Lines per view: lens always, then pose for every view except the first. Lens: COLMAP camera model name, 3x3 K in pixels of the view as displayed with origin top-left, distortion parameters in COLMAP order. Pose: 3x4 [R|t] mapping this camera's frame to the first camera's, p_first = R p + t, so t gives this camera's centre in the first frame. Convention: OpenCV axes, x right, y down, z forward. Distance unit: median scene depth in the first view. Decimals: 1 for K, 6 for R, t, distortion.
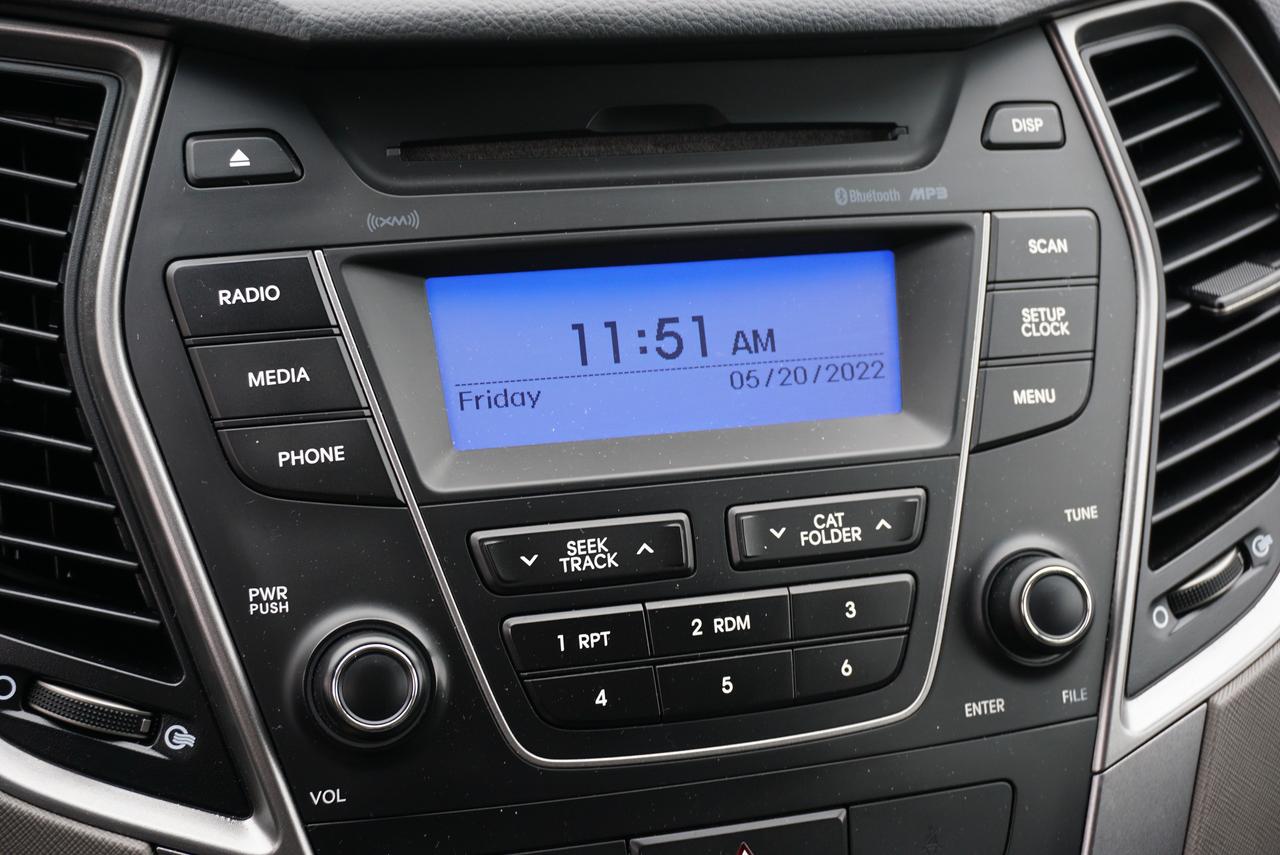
lens RADIAL K [[1779.0, 0, 638.4], [0, 1779.0, 453.6], [0, 0, 1]] dist [0.010498, -0.010339]
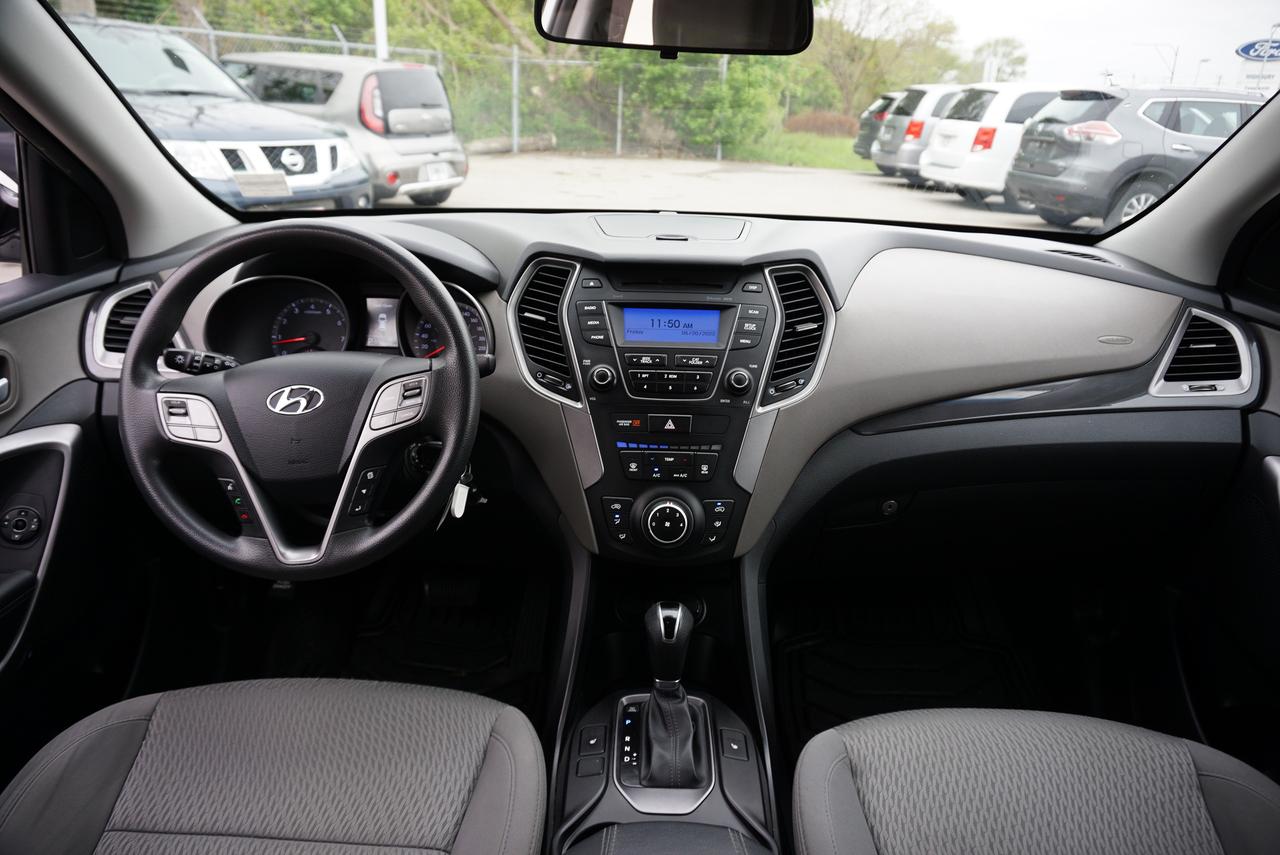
lens RADIAL K [[857.2, 0, 640.0], [0, 857.2, 427.5], [0, 0, 1]] dist [-0.047008, 0.035664]
pose [[0.958490, 0.082684, -0.272874, 0.642103], [-0.110473, 0.989969, -0.088073, 0.465457], [0.262855, 0.114562, 0.958010, -1.363237]]
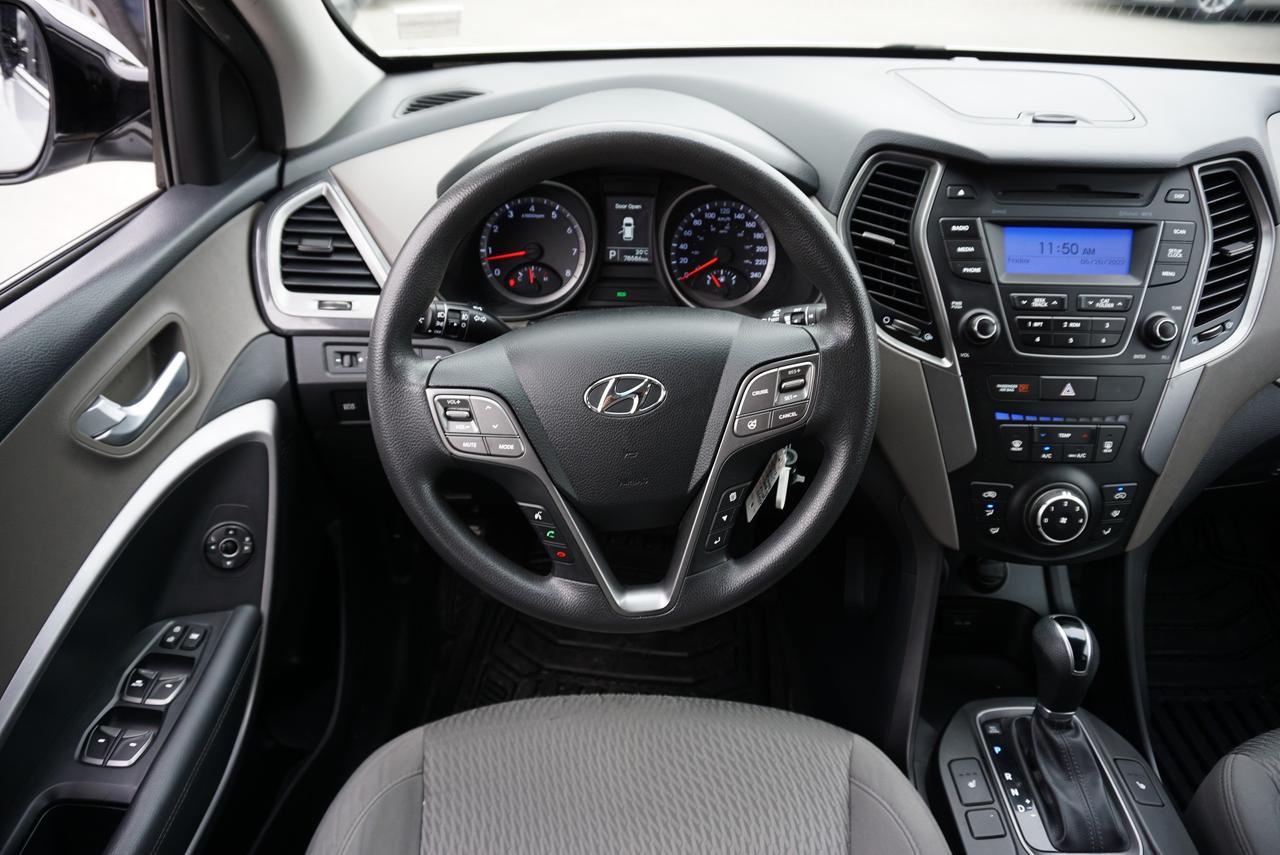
lens RADIAL K [[857.2, 0, 640.0], [0, 857.2, 427.5], [0, 0, 1]] dist [-0.047008, 0.035664]
pose [[0.962765, 0.130528, -0.236743, -0.384420], [-0.097243, 0.984309, 0.147239, 0.133852], [0.252247, -0.118735, 0.960351, -1.010729]]
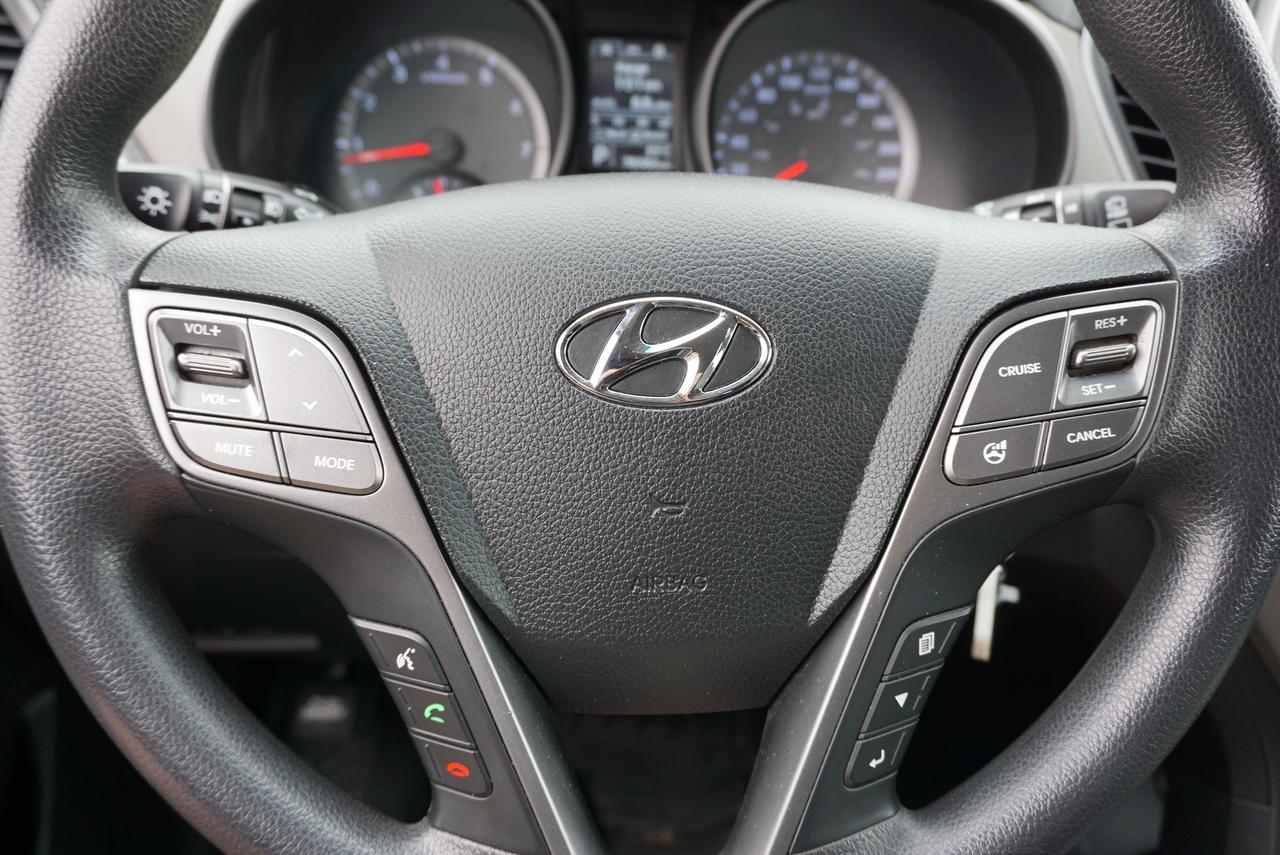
lens RADIAL K [[1095.5, 0, 640.0], [0, 1095.5, 427.5], [0, 0, 1]] dist [0.002443, 0.000935]
pose [[0.971870, 0.097566, -0.214358, -0.634013], [-0.095618, 0.995228, 0.019461, 0.343569], [0.215234, 0.001583, 0.976561, -0.268098]]
